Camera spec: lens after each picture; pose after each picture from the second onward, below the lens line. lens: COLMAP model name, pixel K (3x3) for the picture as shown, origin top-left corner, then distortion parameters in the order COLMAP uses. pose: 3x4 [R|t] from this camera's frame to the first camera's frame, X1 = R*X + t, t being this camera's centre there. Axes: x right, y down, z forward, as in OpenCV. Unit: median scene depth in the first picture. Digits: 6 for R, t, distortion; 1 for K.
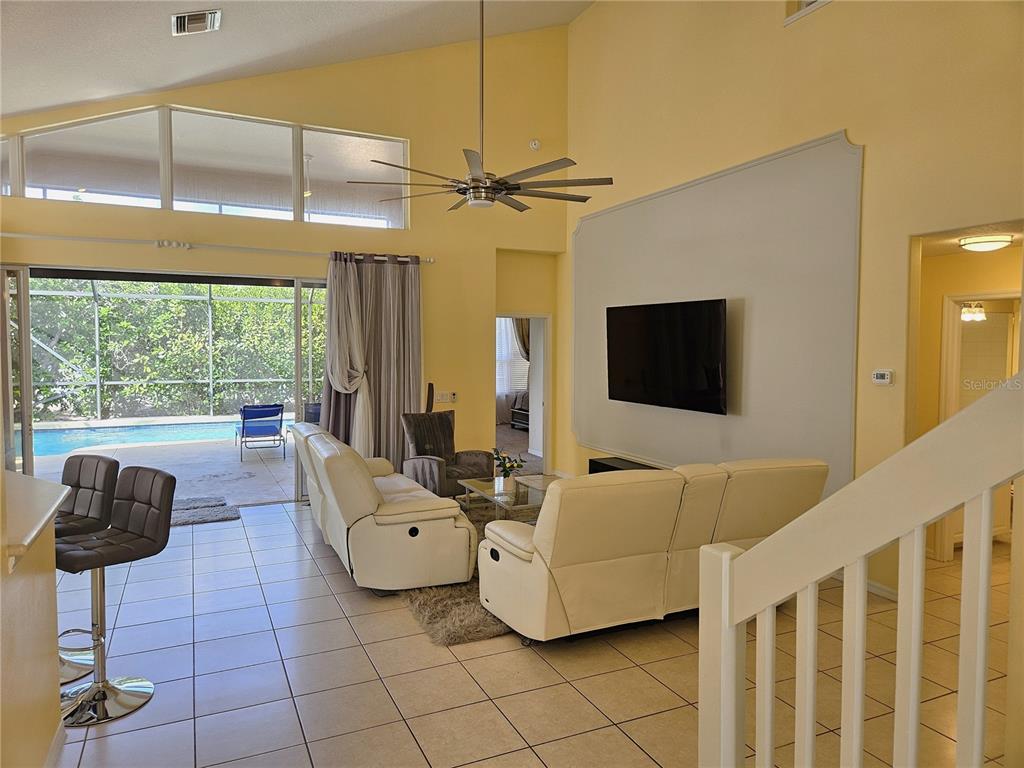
lens RADIAL K [[682.3, 0, 512.0], [0, 682.3, 384.0], [0, 0, 1]] dist [0.088890, -0.100031]
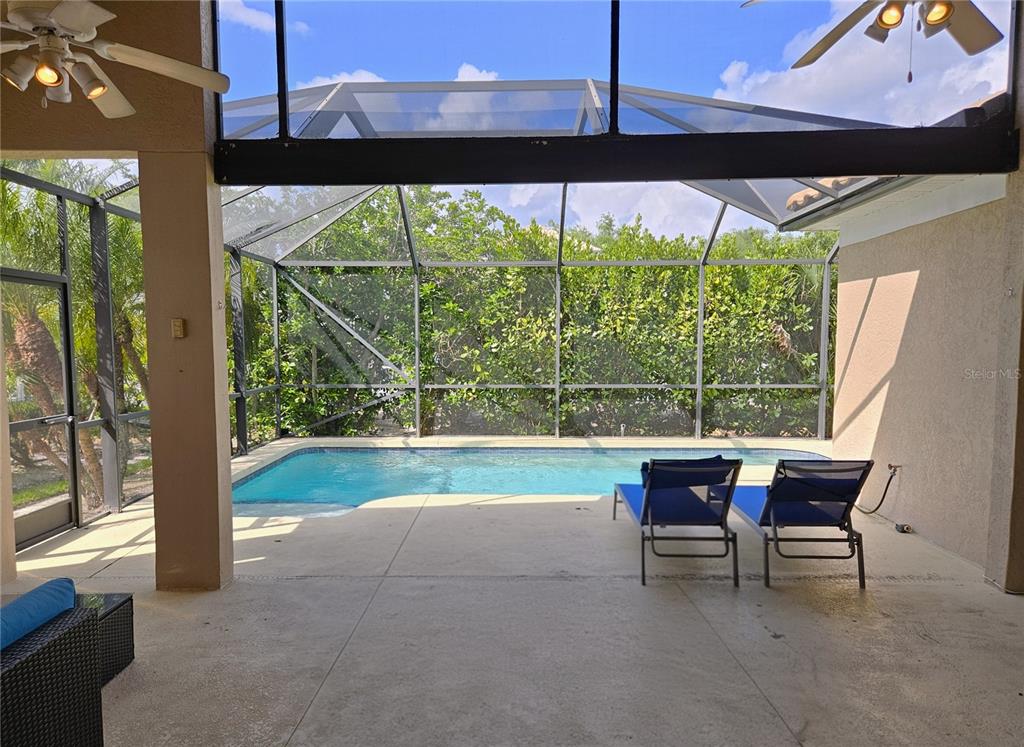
lens RADIAL K [[721.8, 0, 494.1], [0, 721.8, 388.7], [0, 0, 1]] dist [0.007256, 0.000943]
pose [[0.889808, 0.021930, -0.455808, -0.176930], [-0.018756, 0.999758, 0.011488, -0.009074], [0.455950, -0.001673, 0.890004, 0.359546]]
